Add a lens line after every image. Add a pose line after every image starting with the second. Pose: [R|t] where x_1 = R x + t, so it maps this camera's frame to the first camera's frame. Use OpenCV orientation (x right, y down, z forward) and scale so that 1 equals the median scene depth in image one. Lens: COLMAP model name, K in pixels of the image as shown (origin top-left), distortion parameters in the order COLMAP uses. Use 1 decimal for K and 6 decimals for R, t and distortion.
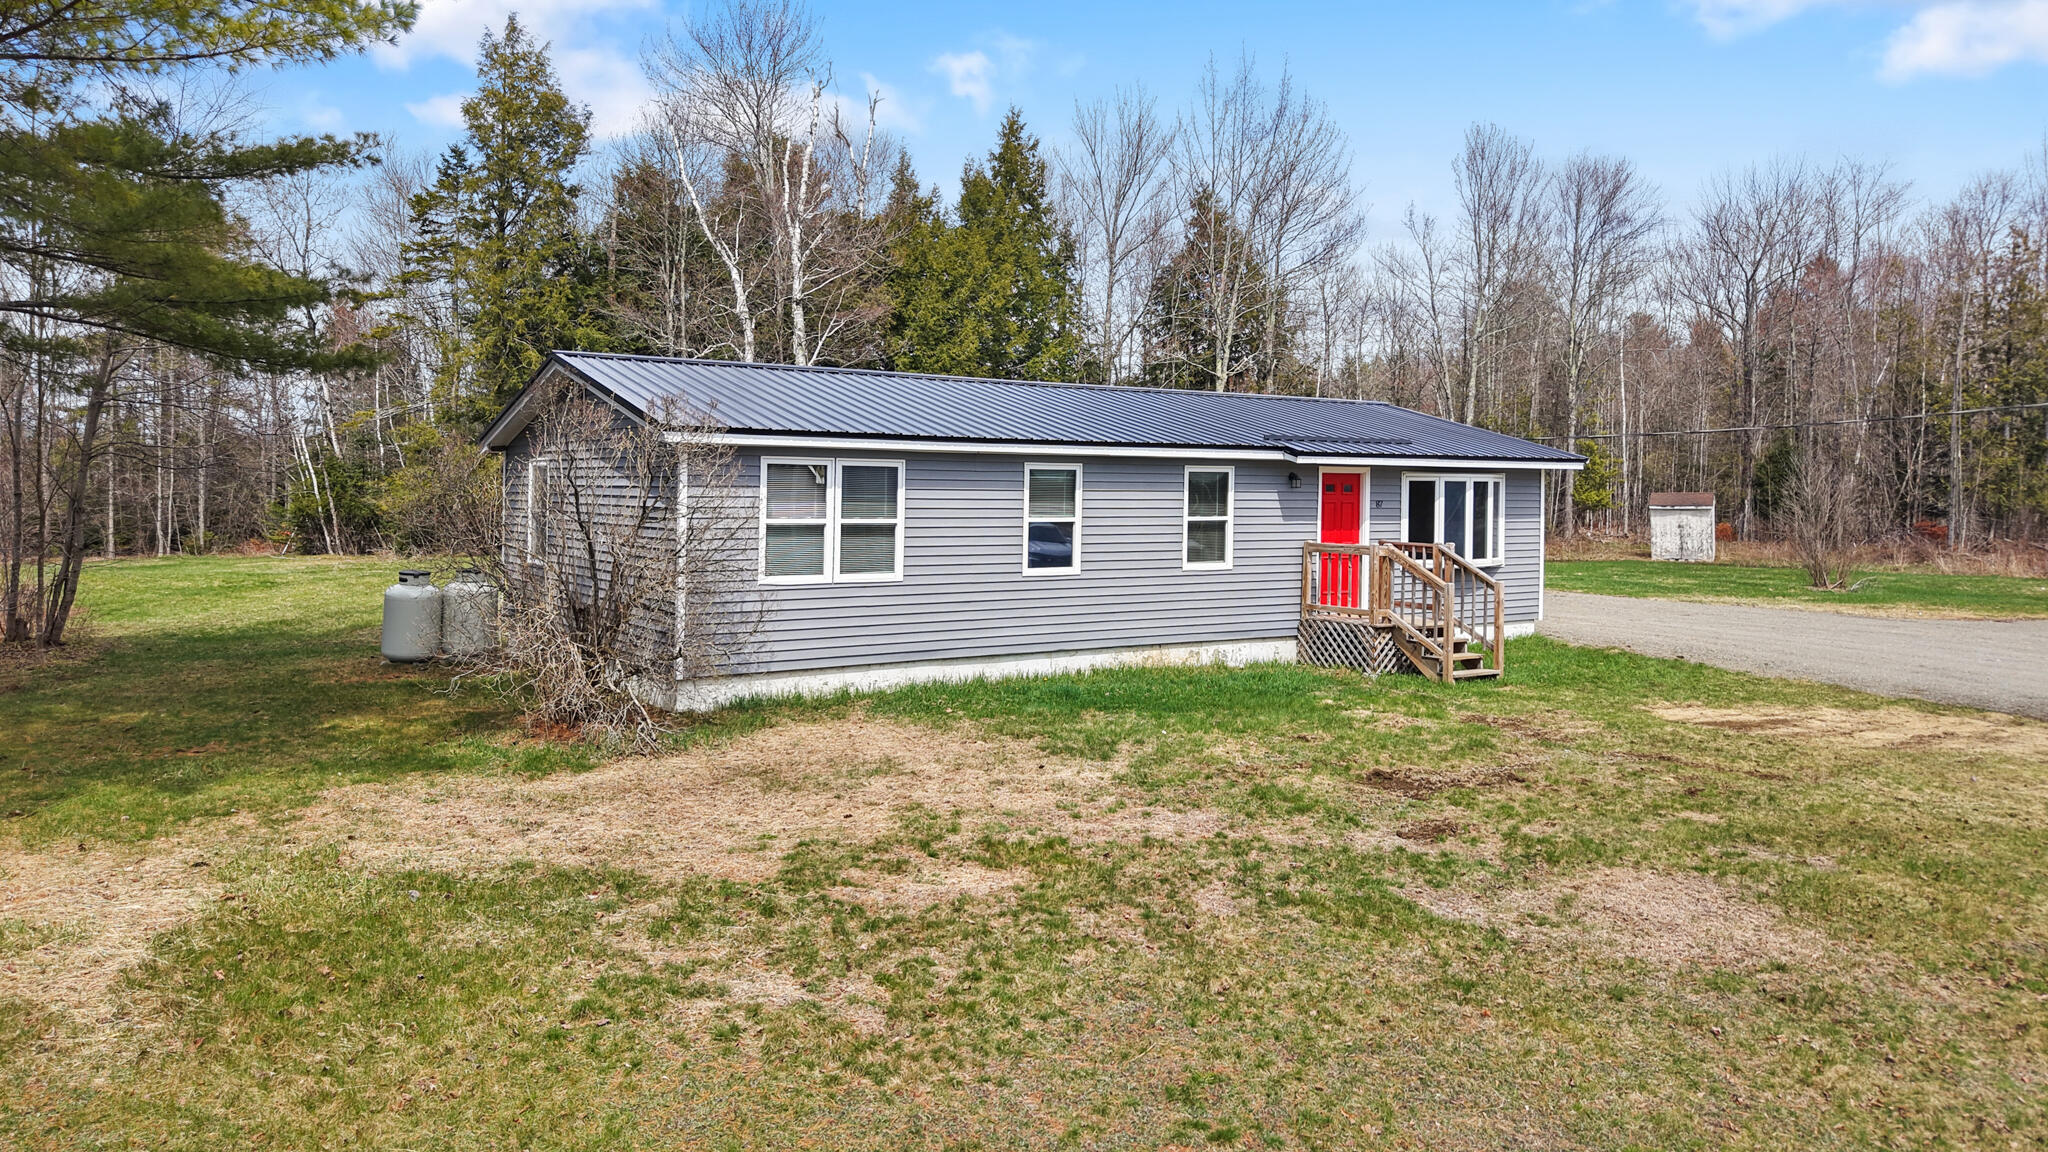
lens RADIAL K [[1417.2, 0, 959.5], [0, 1417.2, 488.6], [0, 0, 1]] dist [0.025721, -0.000197]
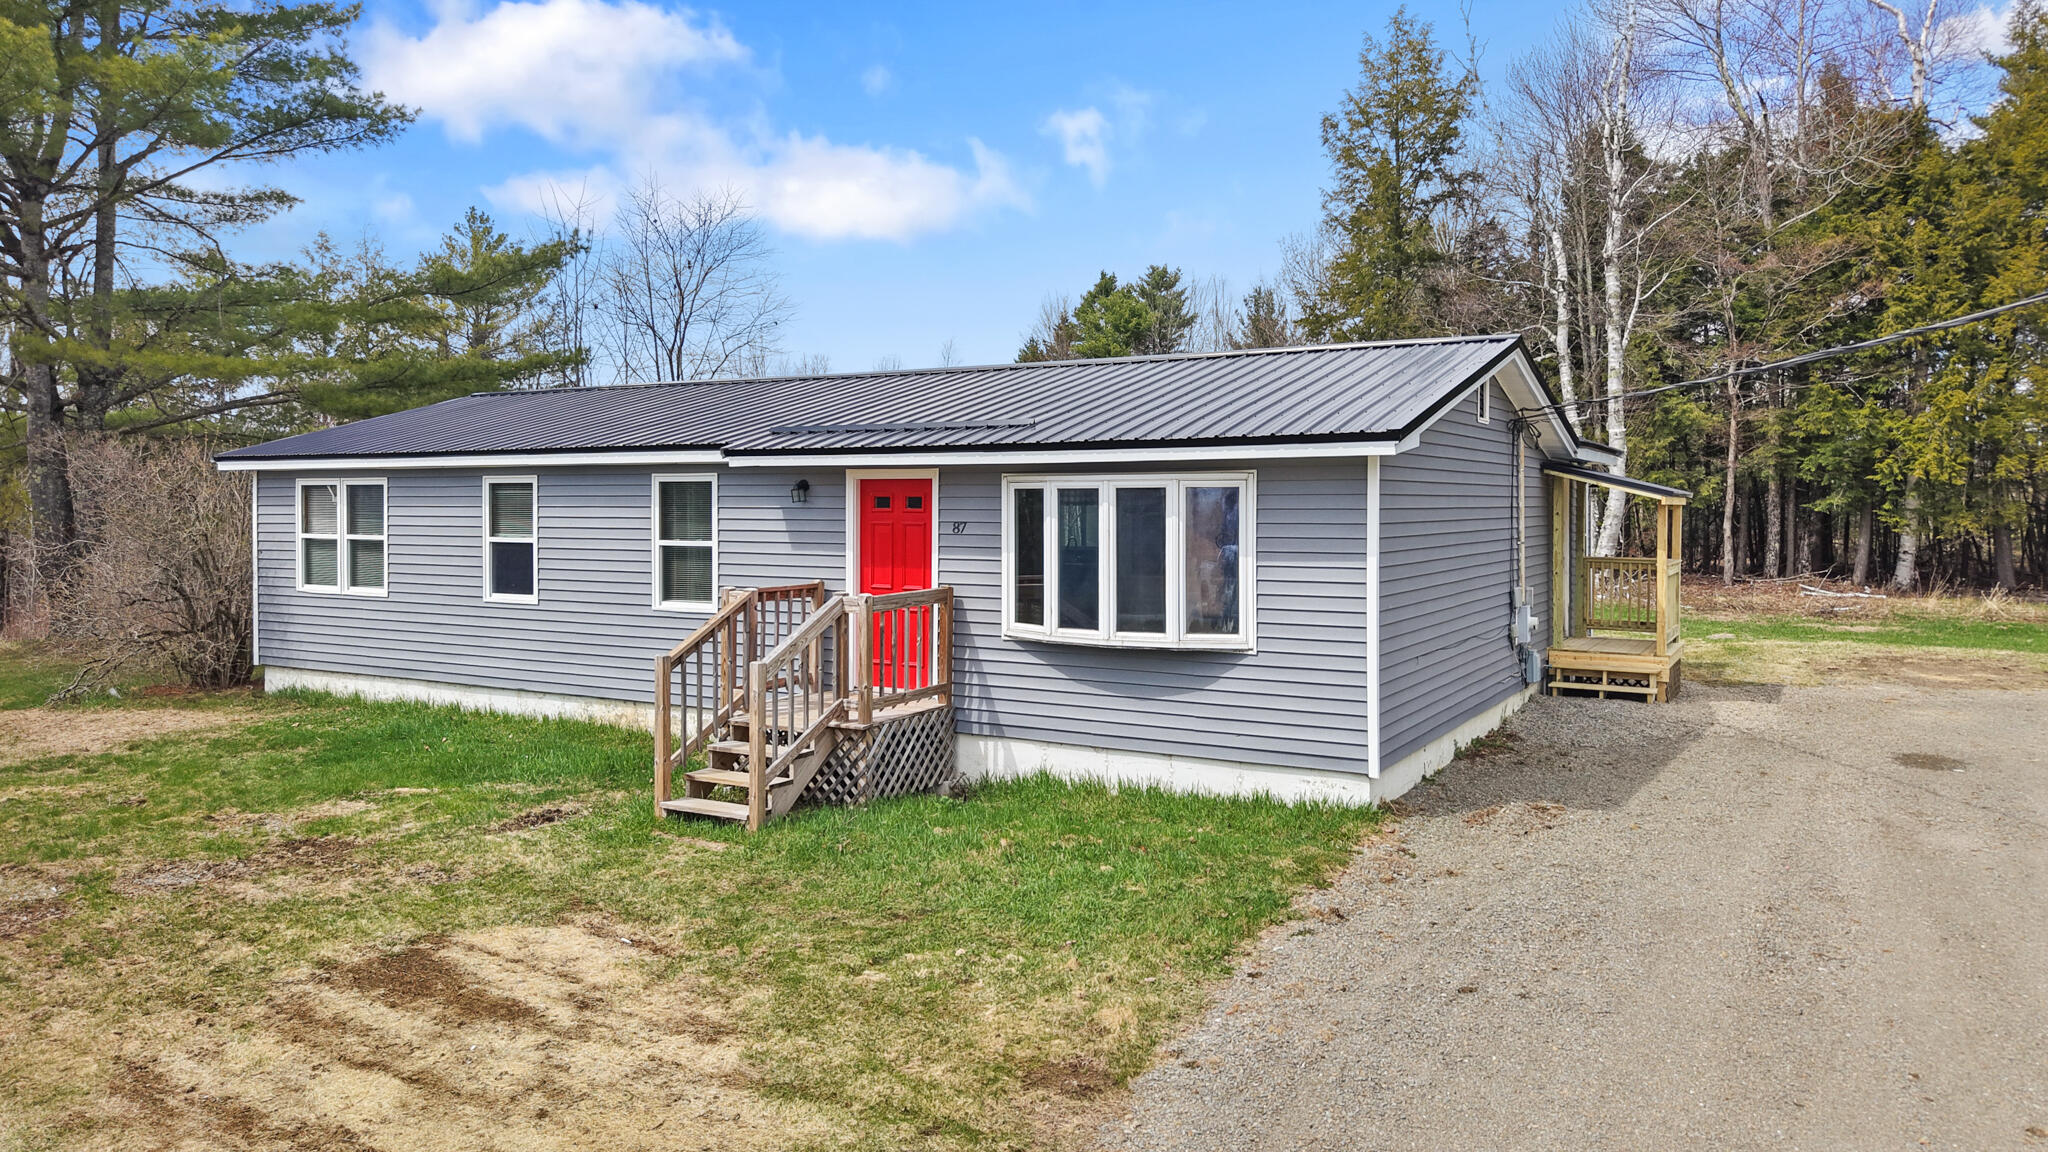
lens RADIAL K [[1389.8, 0, 1025.9], [0, 1389.8, 504.5], [0, 0, 1]] dist [0.061787, -0.065368]
pose [[0.459634, -0.004884, -0.888095, 0.913454], [0.003496, 0.999987, -0.003690, 0.003595], [0.888102, -0.001409, 0.459645, 0.811518]]
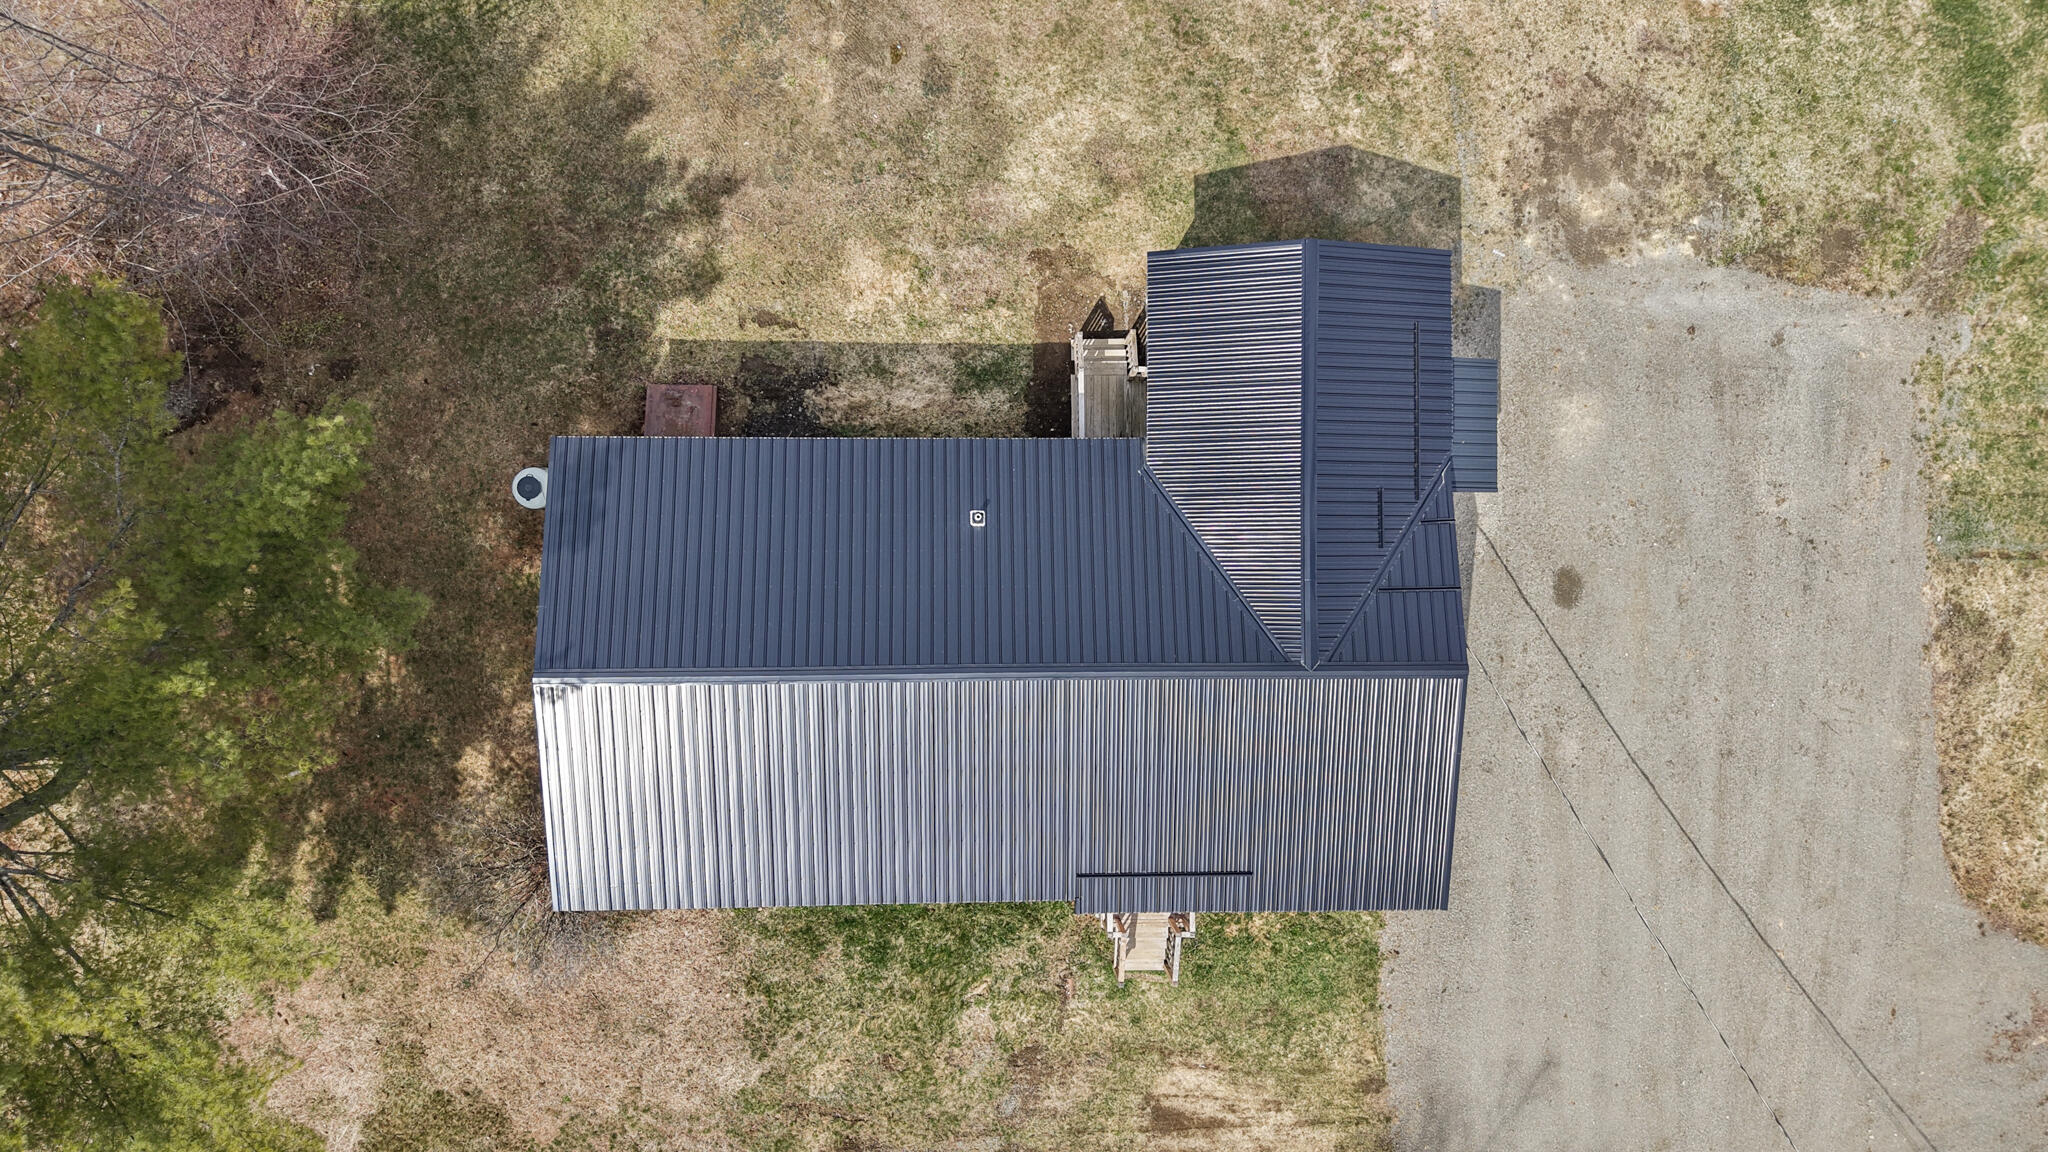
lens RADIAL K [[1369.2, 0, 1013.4], [0, 1369.2, 577.3], [0, 0, 1]] dist [0.059971, -0.069507]
pose [[0.848184, 0.529060, 0.026063, 0.001552], [-0.031681, 0.001554, 0.999497, -1.240188], [0.528753, -0.848583, 0.018079, 1.195440]]
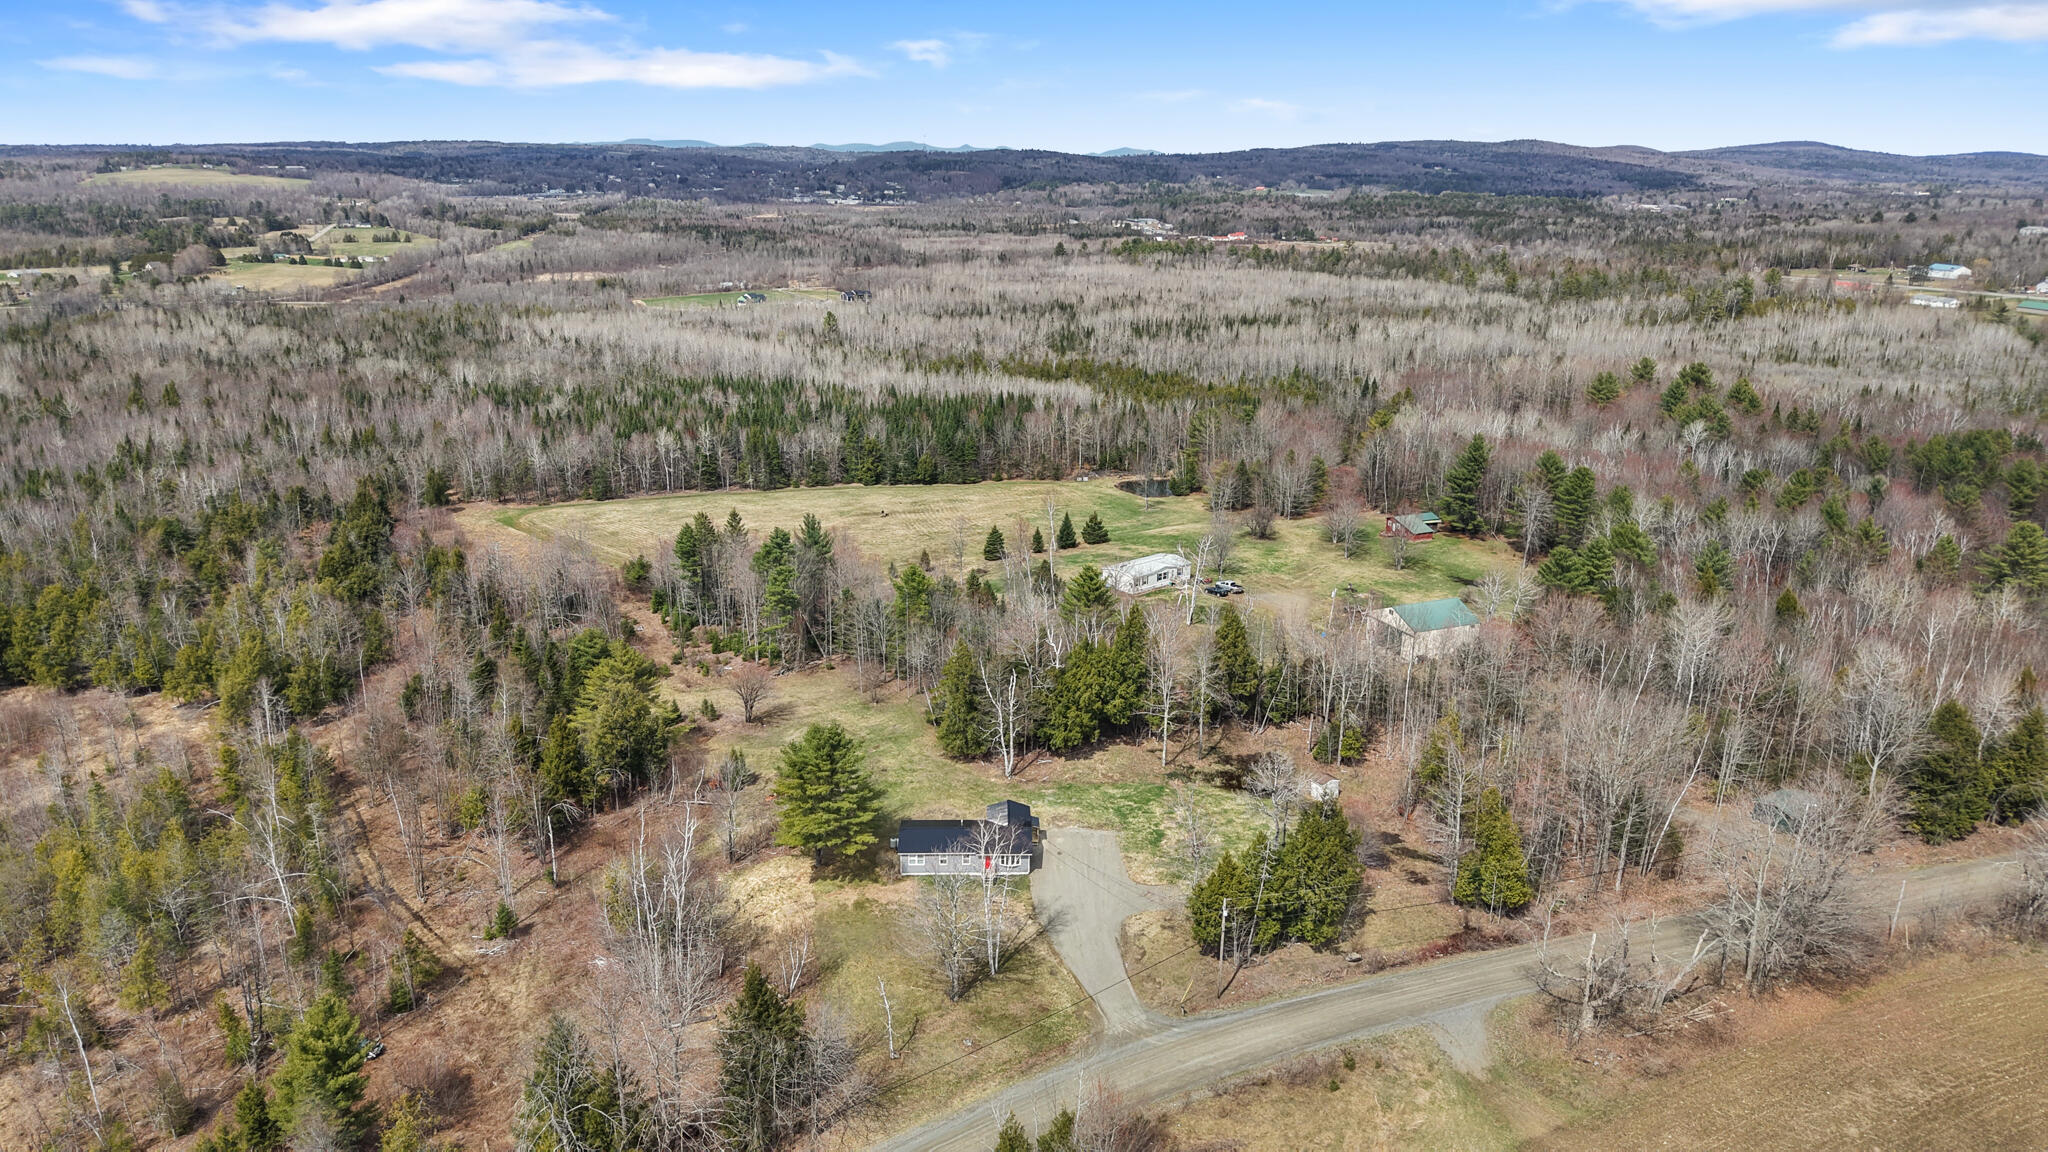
lens RADIAL K [[1369.2, 0, 1013.4], [0, 1369.2, 577.3], [0, 0, 1]] dist [0.059971, -0.069507]
pose [[0.853947, 0.145146, -0.499708, 4.209344], [0.003712, 0.958587, 0.284777, -3.873017], [0.520347, -0.245039, 0.818043, -5.074910]]
